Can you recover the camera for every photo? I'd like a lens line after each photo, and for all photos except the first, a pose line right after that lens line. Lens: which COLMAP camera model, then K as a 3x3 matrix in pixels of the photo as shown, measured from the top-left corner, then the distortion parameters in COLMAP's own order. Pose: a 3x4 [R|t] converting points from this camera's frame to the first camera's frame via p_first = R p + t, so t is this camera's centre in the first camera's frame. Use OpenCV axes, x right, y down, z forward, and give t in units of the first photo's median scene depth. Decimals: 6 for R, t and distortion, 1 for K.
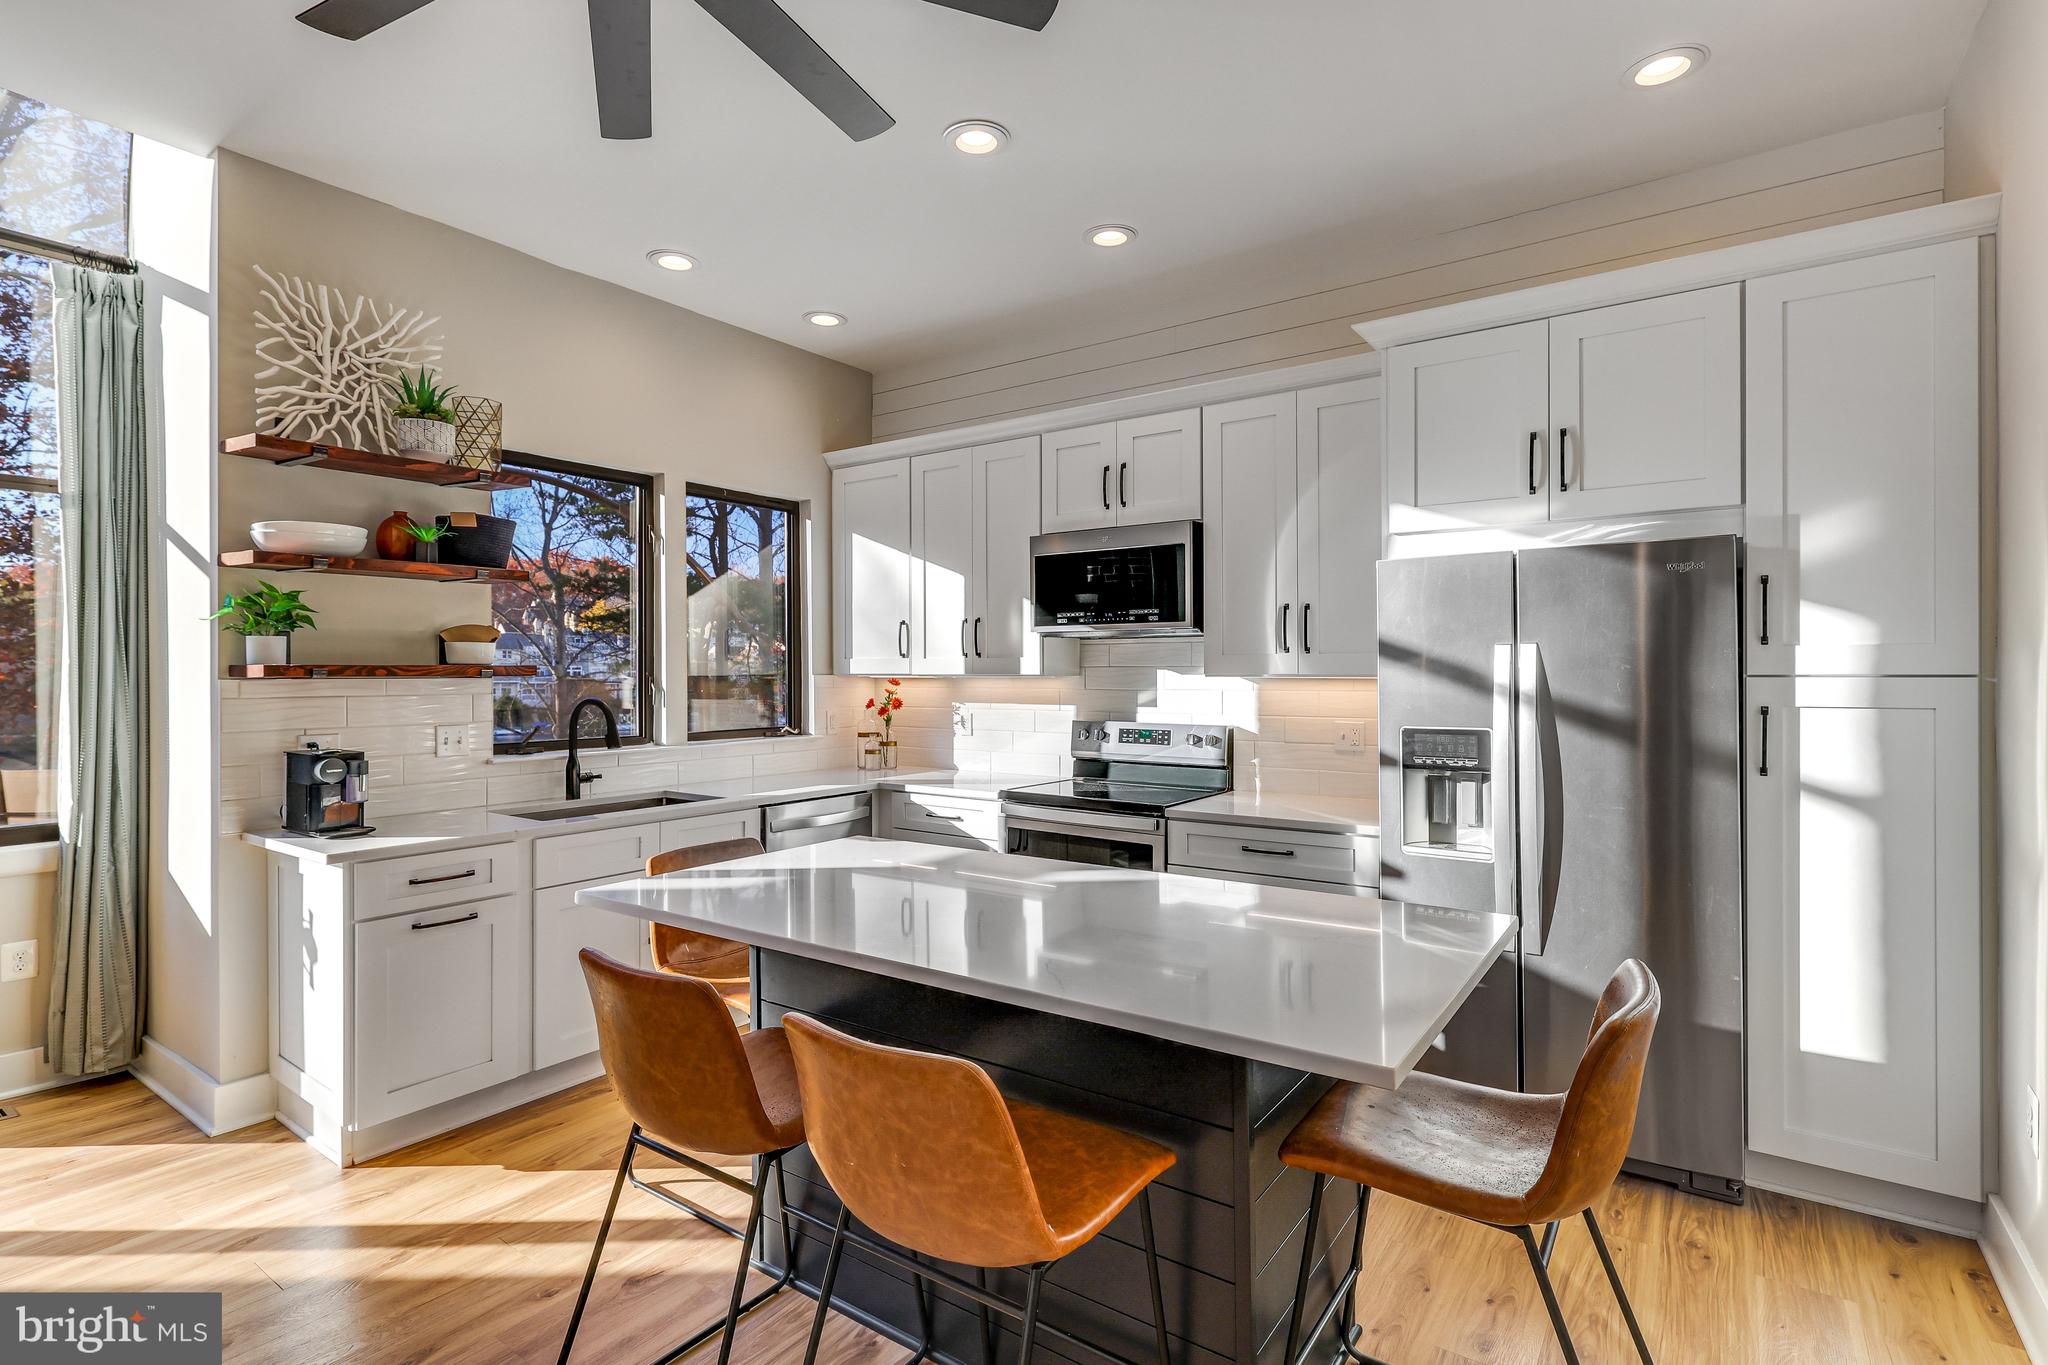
lens RADIAL K [[975.4, 0, 1015.6], [0, 975.4, 672.1], [0, 0, 1]] dist [0.000000, -0.000421]
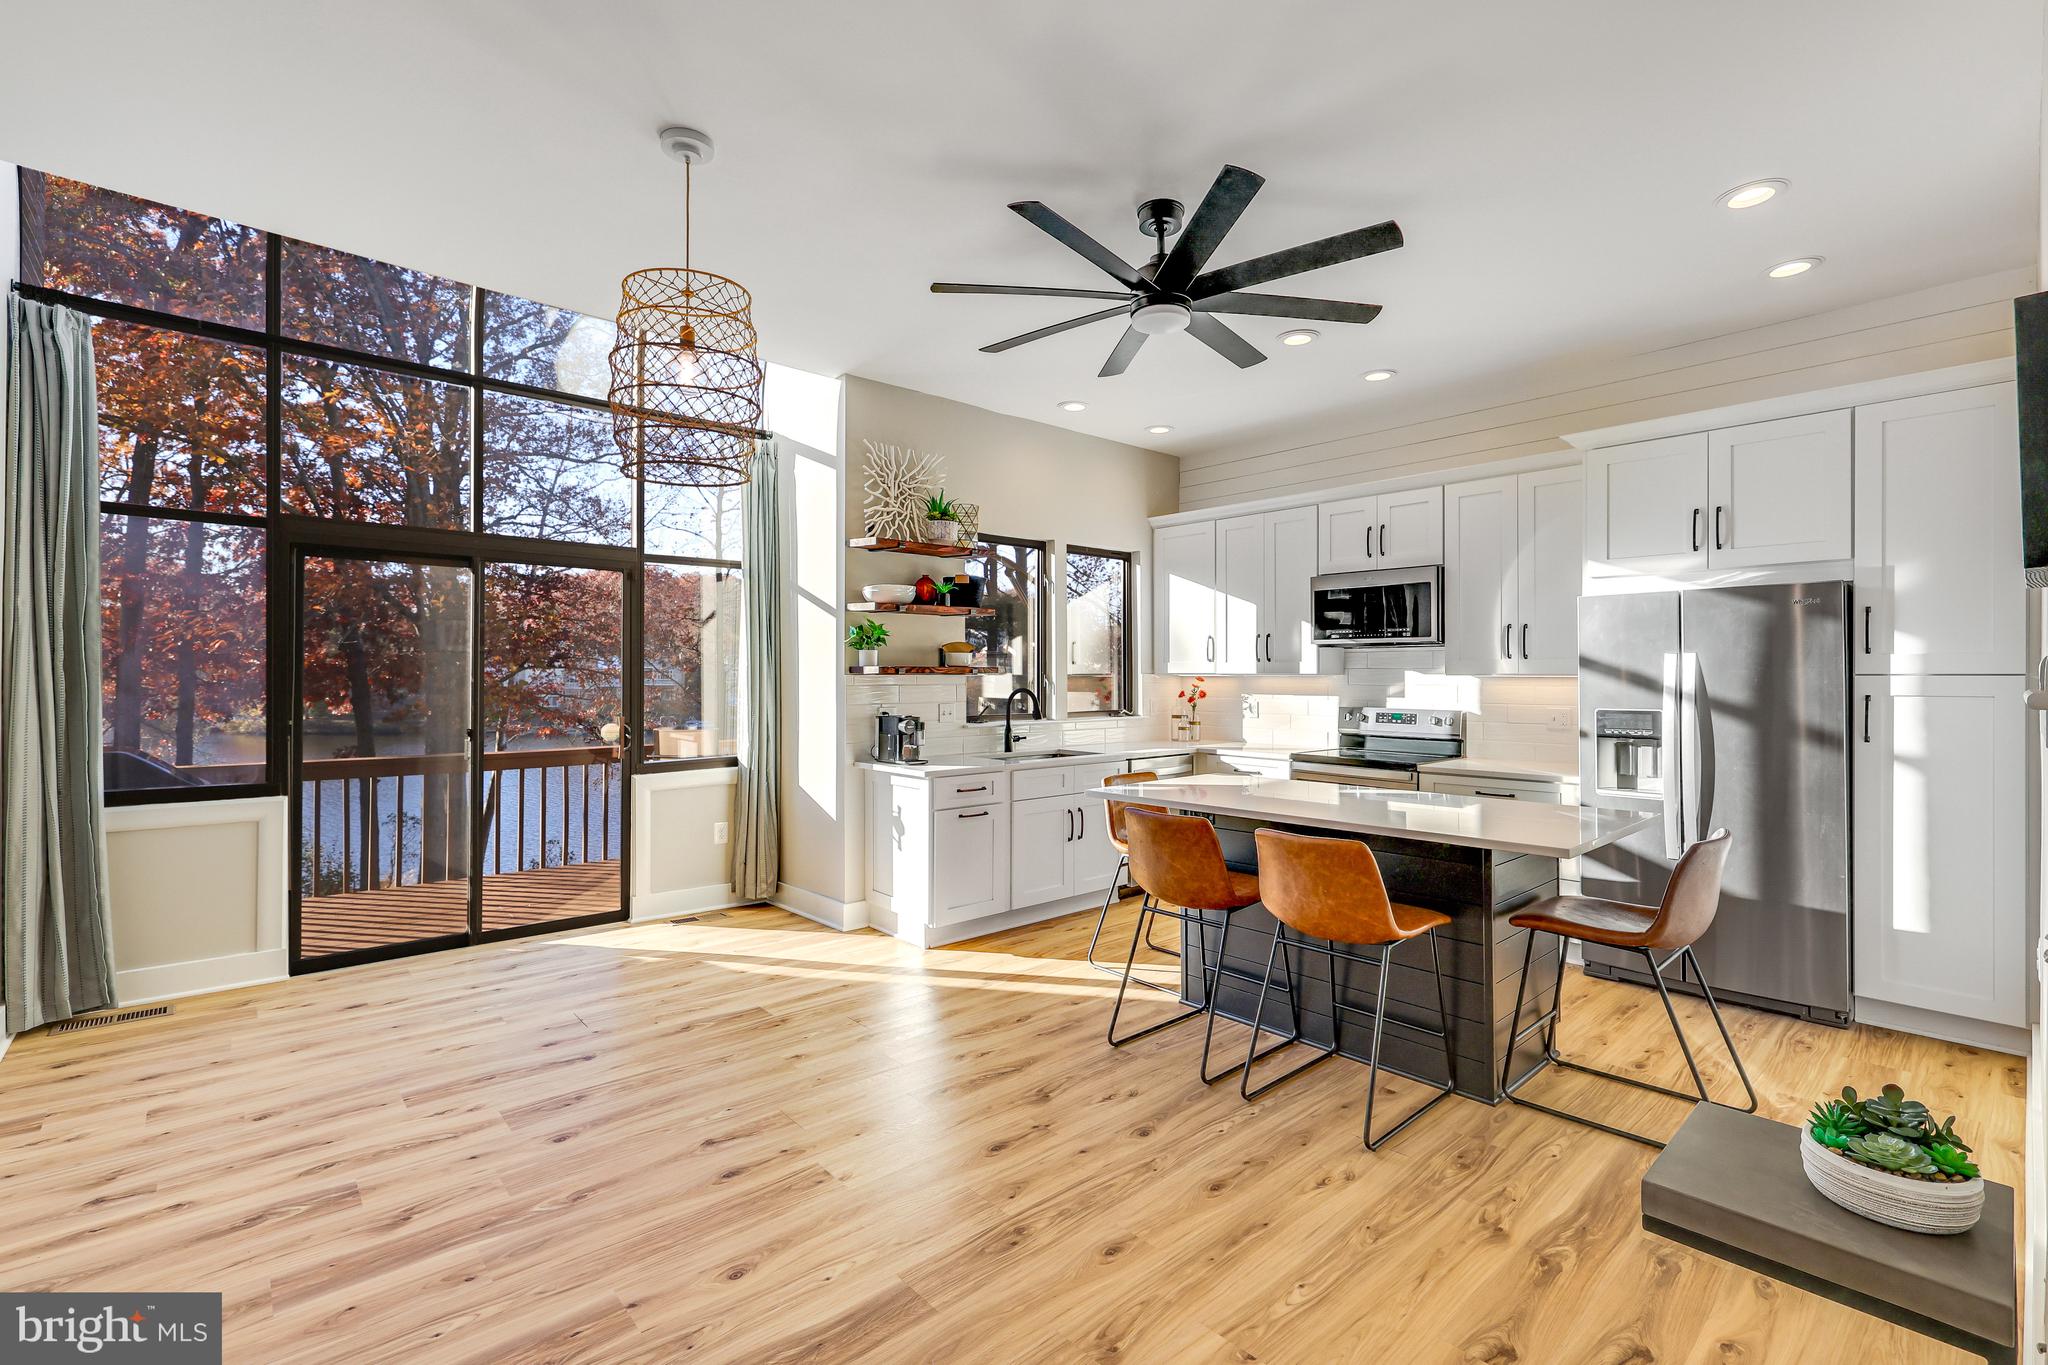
lens RADIAL K [[876.0, 0, 1019.0], [0, 876.0, 673.1], [0, 0, 1]] dist [0.002055, 0.000037]
pose [[0.973217, 0.002703, -0.229871, -0.127625], [-0.002784, 0.999996, -0.000029, 0.003483], [0.229870, 0.000669, 0.973221, -0.421126]]
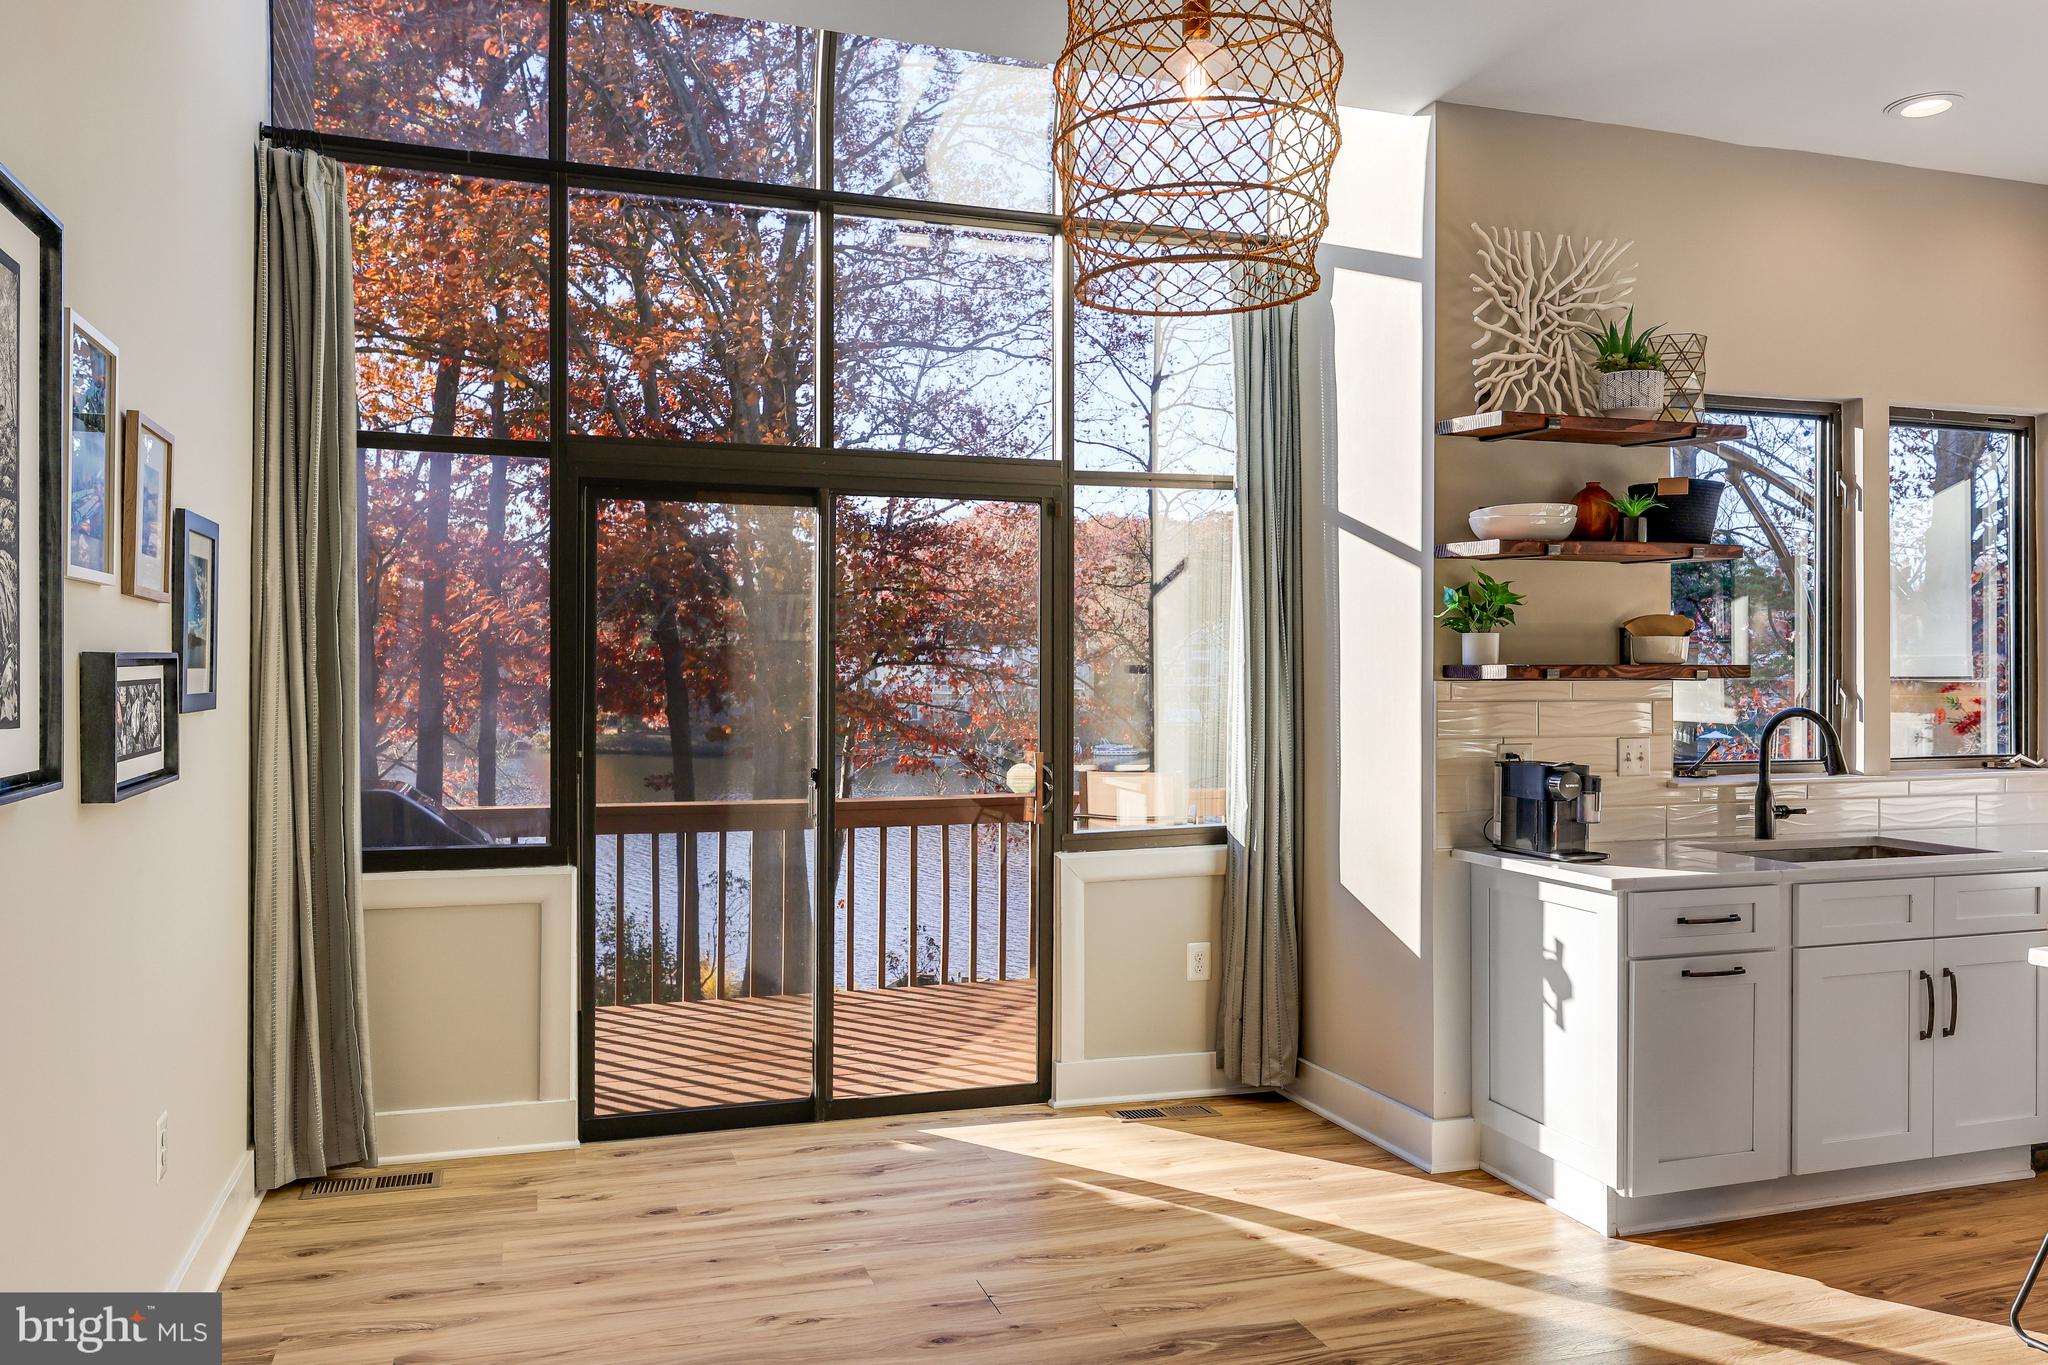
lens RADIAL K [[1466.3, 0, 1053.1], [0, 1466.3, 676.1], [0, 0, 1]] dist [-0.000300, 0.003540]
pose [[0.810336, 0.004114, -0.585951, -0.262825], [-0.001710, 0.999988, 0.004656, -0.002300], [0.585963, -0.002771, 0.810333, -0.296596]]
